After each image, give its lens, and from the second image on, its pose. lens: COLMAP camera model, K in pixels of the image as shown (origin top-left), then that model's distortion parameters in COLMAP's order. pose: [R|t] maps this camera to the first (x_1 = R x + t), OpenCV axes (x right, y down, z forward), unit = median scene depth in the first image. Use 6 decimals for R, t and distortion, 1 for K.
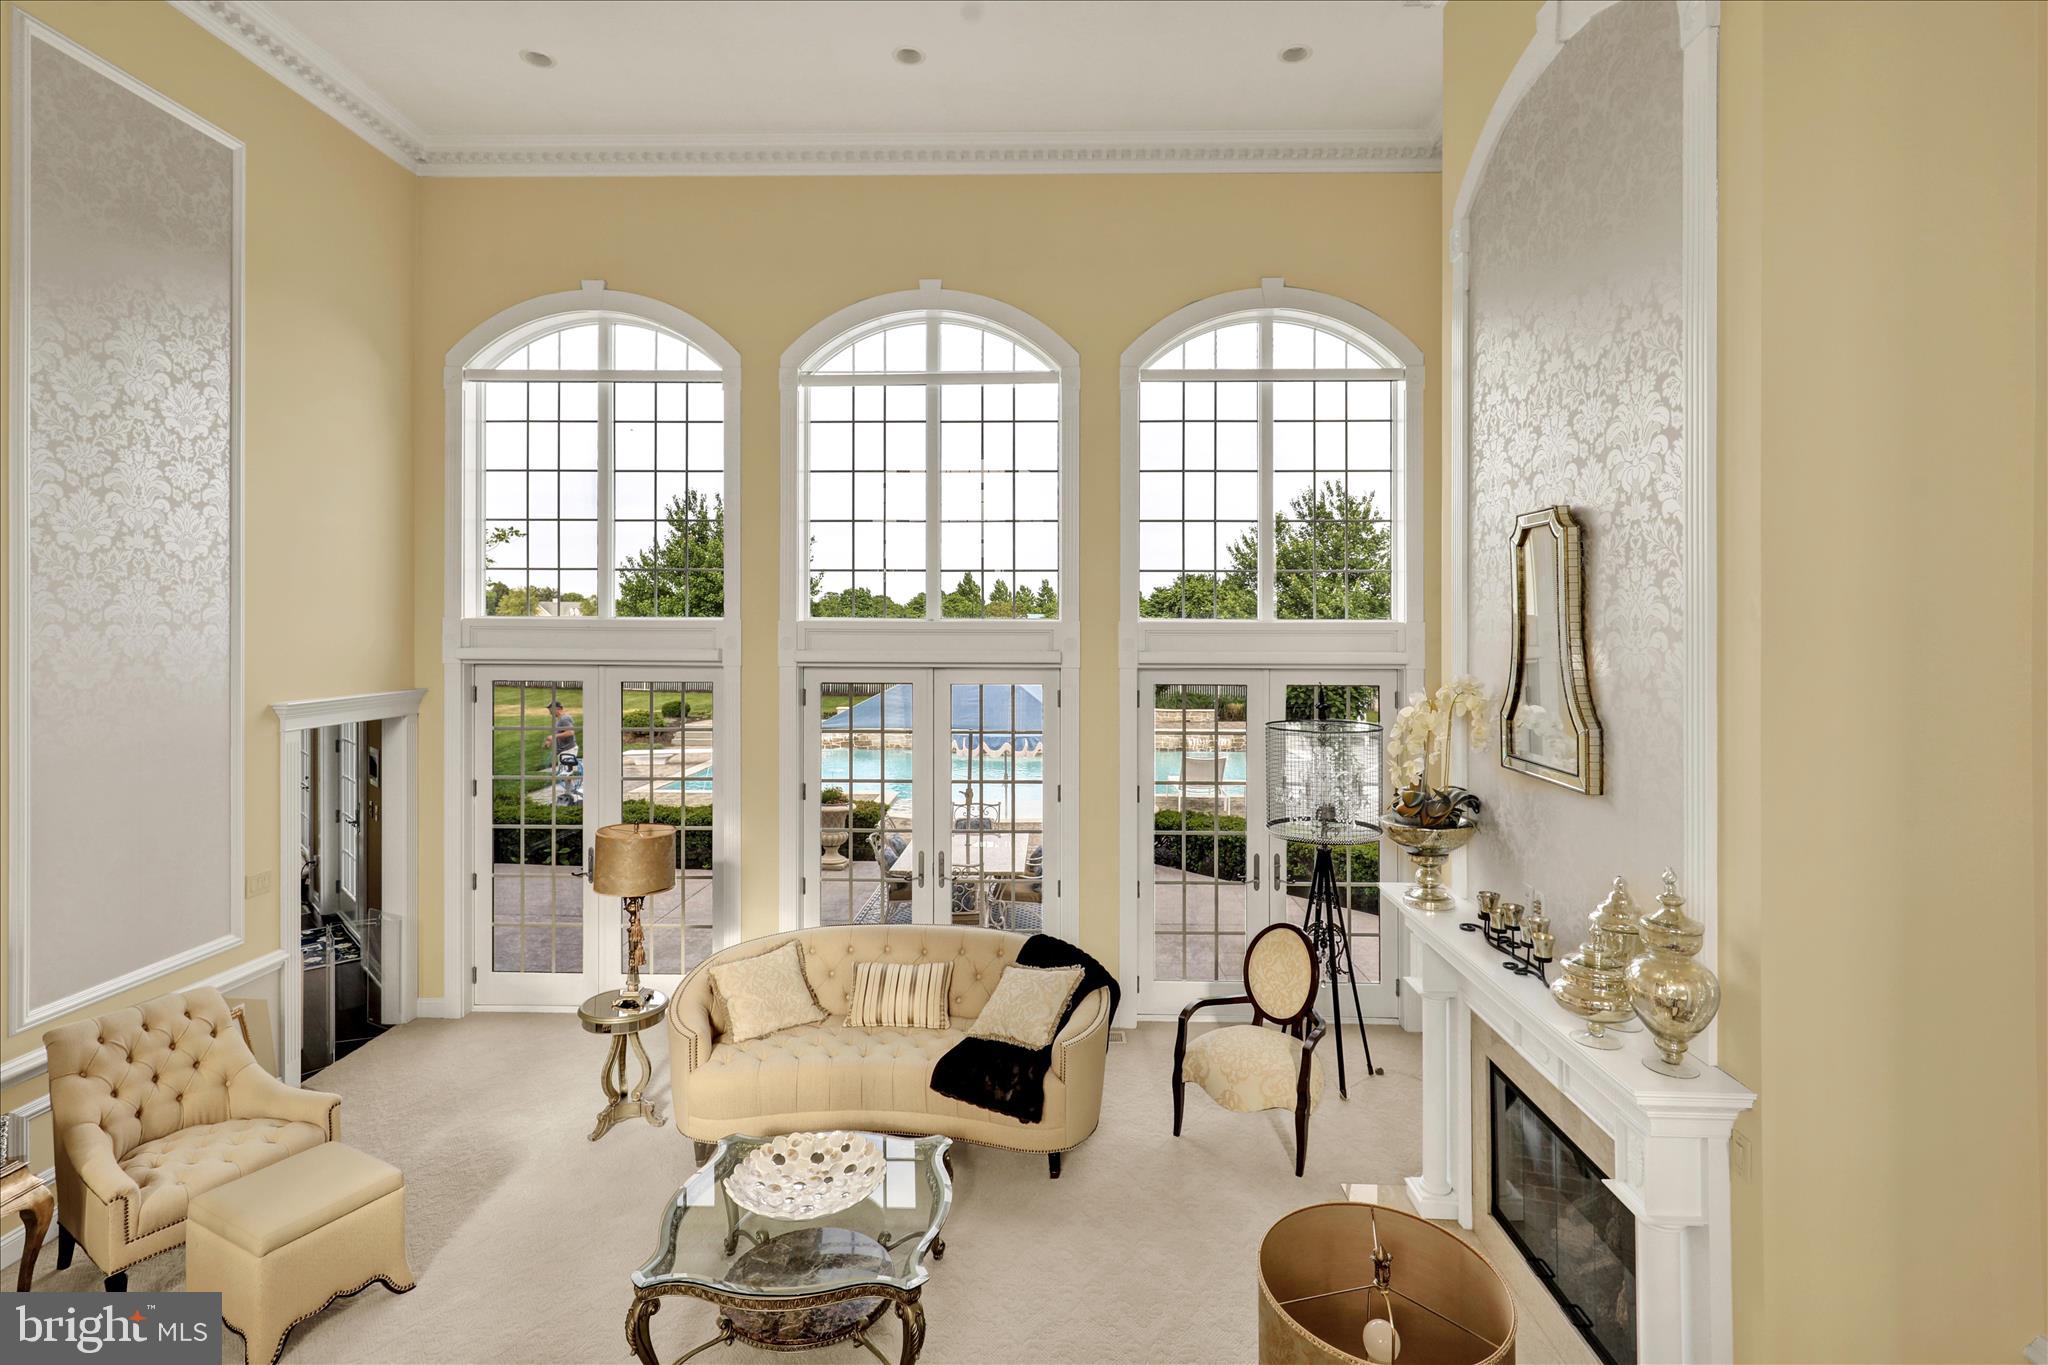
lens RADIAL K [[980.9, 0, 1021.5], [0, 980.9, 644.2], [0, 0, 1]] dist [0.002060, 0.000035]
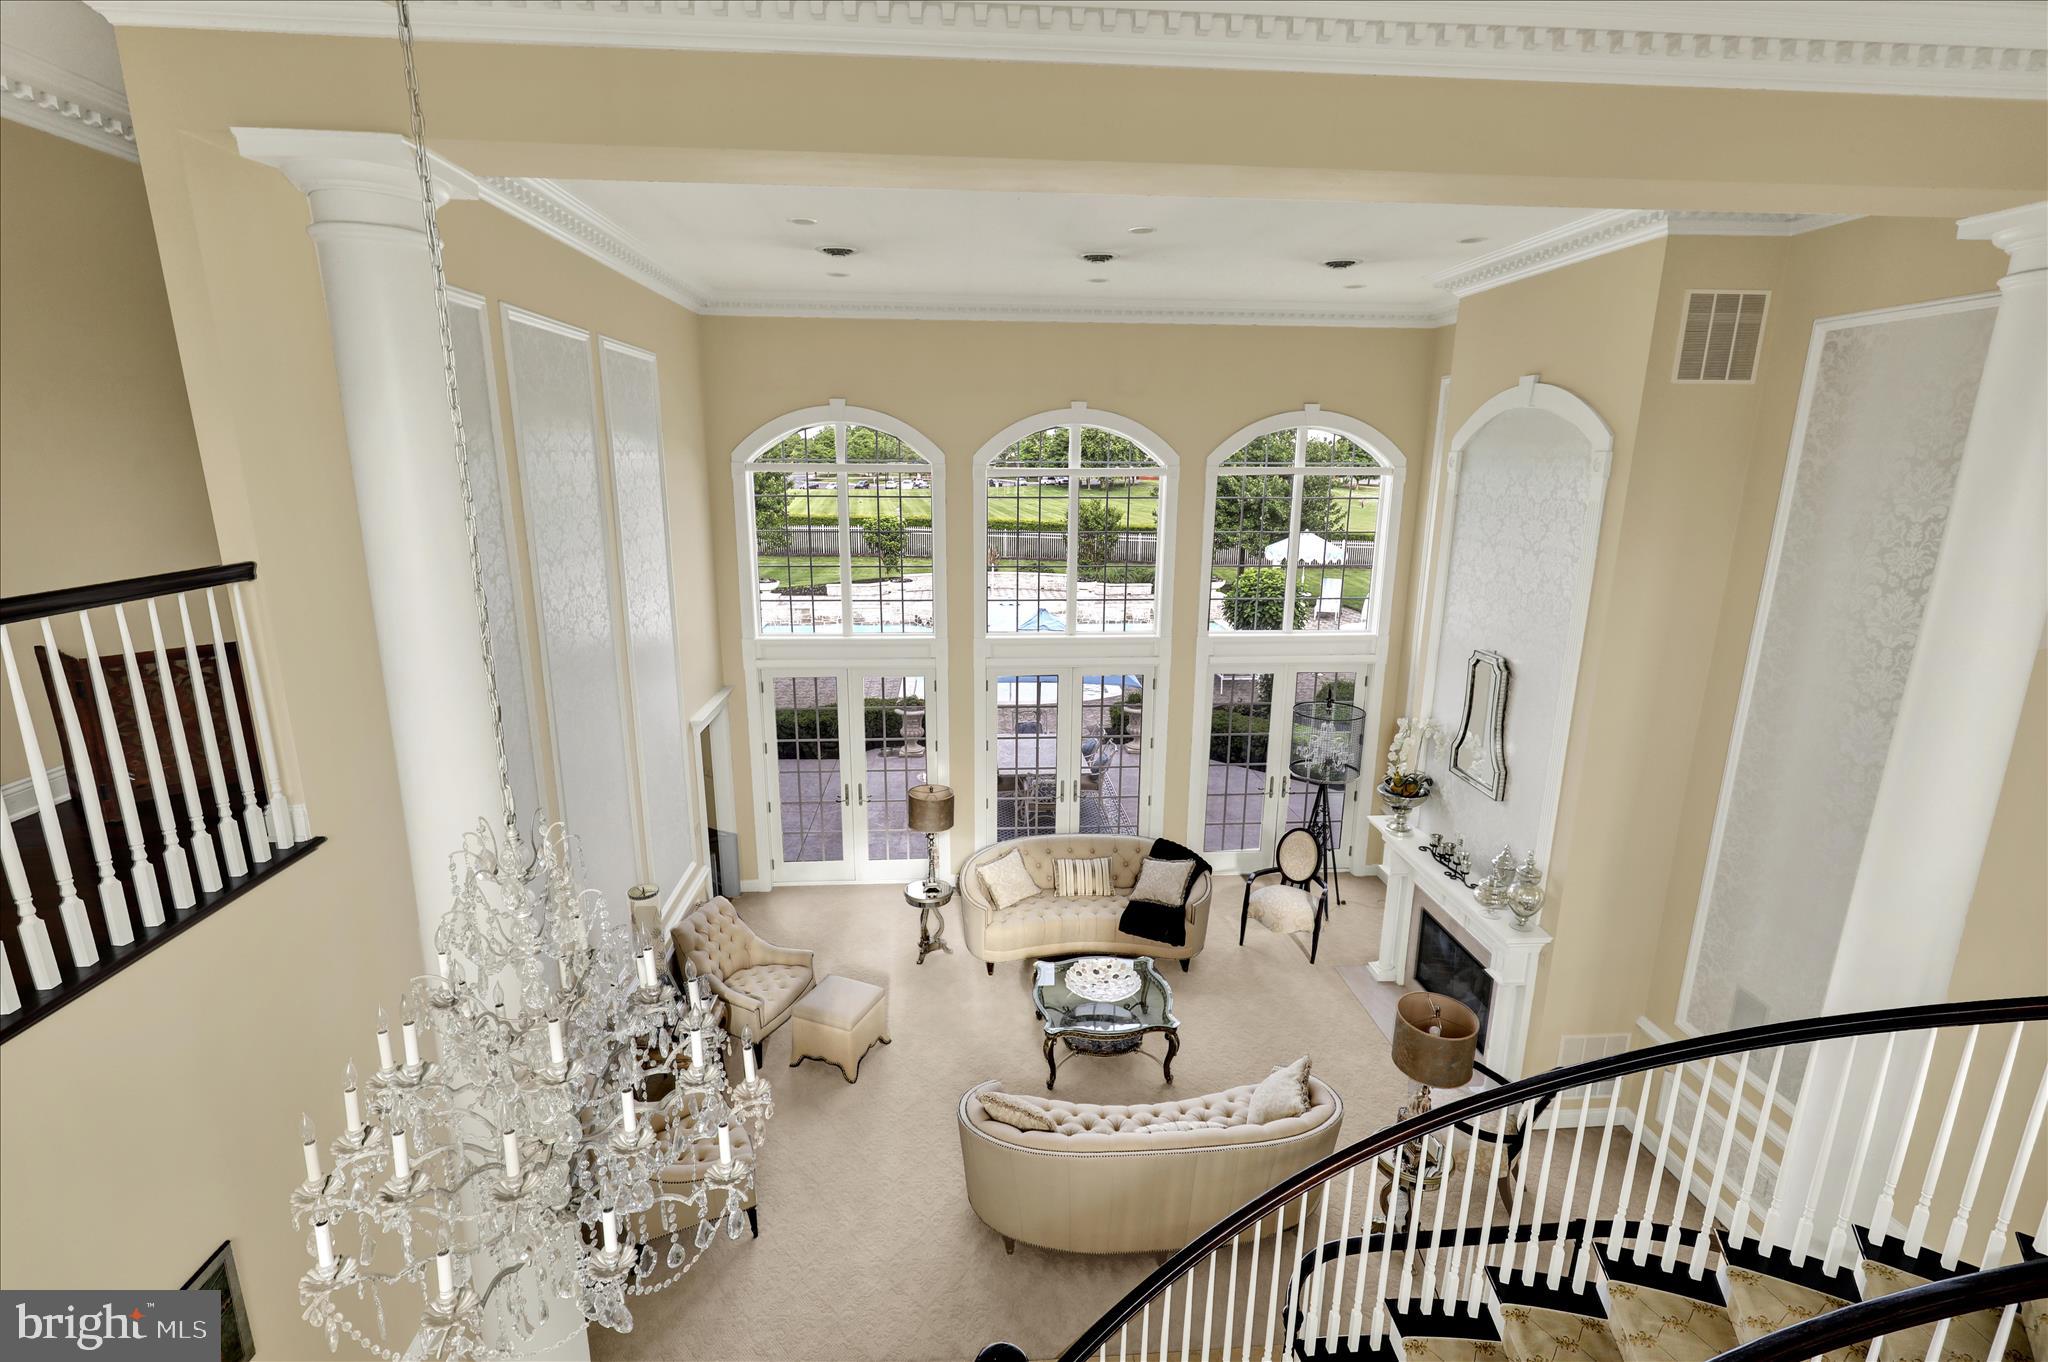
lens RADIAL K [[956.5, 0, 991.9], [0, 956.5, 689.7], [0, 0, 1]] dist [0.001921, 0.000423]
pose [[0.995695, -0.022051, 0.090027, -0.553636], [-0.000343, 0.970405, 0.241483, -0.470097], [-0.092687, -0.240474, 0.966220, -0.670991]]
